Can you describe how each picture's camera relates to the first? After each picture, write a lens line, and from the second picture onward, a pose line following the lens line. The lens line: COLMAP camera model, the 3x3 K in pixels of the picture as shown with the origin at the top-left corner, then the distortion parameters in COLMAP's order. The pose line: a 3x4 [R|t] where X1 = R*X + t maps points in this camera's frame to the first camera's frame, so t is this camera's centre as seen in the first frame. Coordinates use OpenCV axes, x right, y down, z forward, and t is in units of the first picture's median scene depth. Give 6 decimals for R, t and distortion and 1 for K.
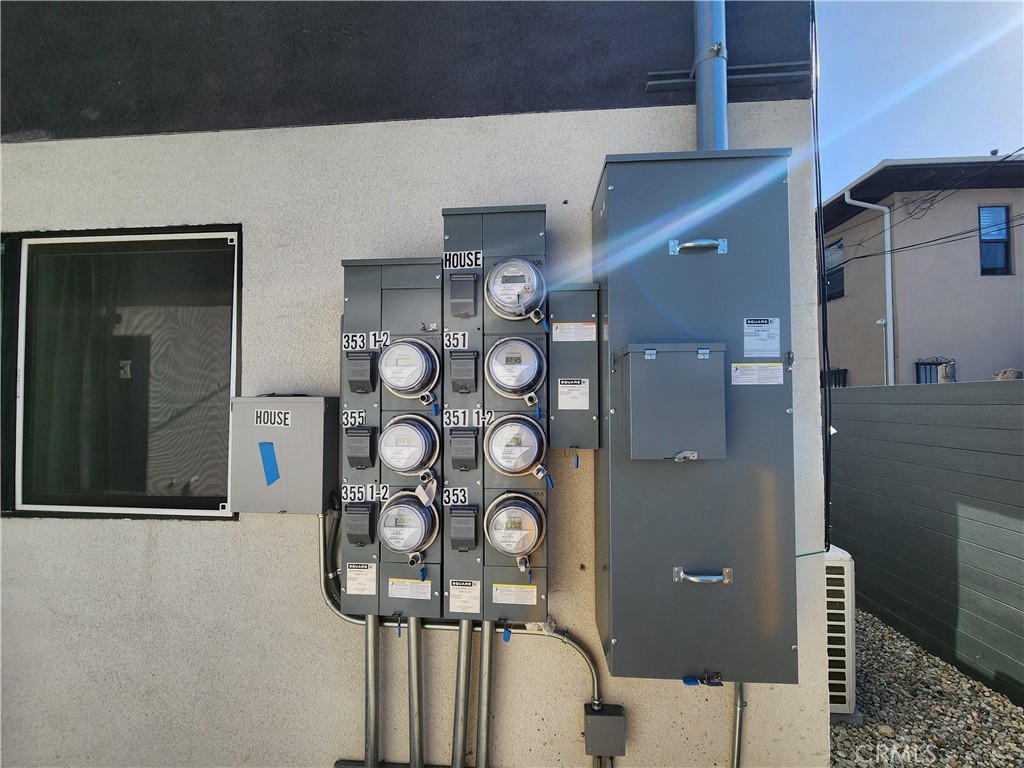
lens RADIAL K [[417.9, 0, 509.1], [0, 417.9, 386.6], [0, 0, 1]] dist [0.001122, -0.000508]
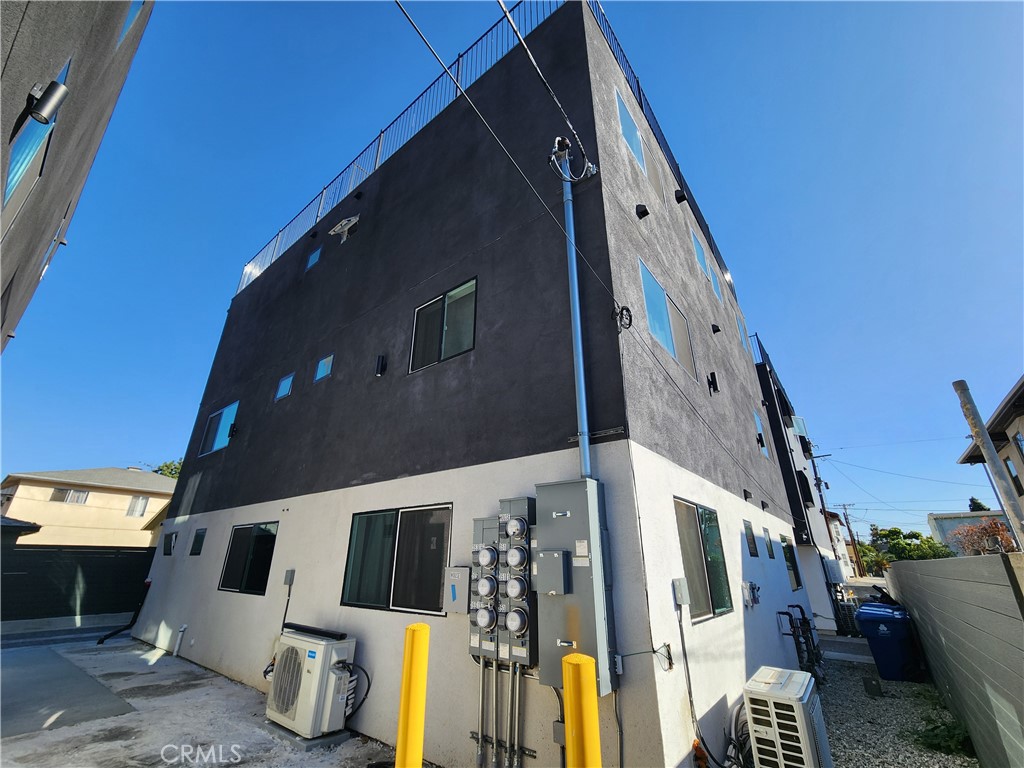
lens RADIAL K [[417.9, 0, 510.1], [0, 417.9, 388.4], [0, 0, 1]] dist [0.001122, -0.000508]
pose [[0.831514, -0.205445, -0.516117, 1.545328], [0.008010, 0.933435, -0.358658, -0.095022], [0.555446, 0.294095, 0.777809, -1.448294]]
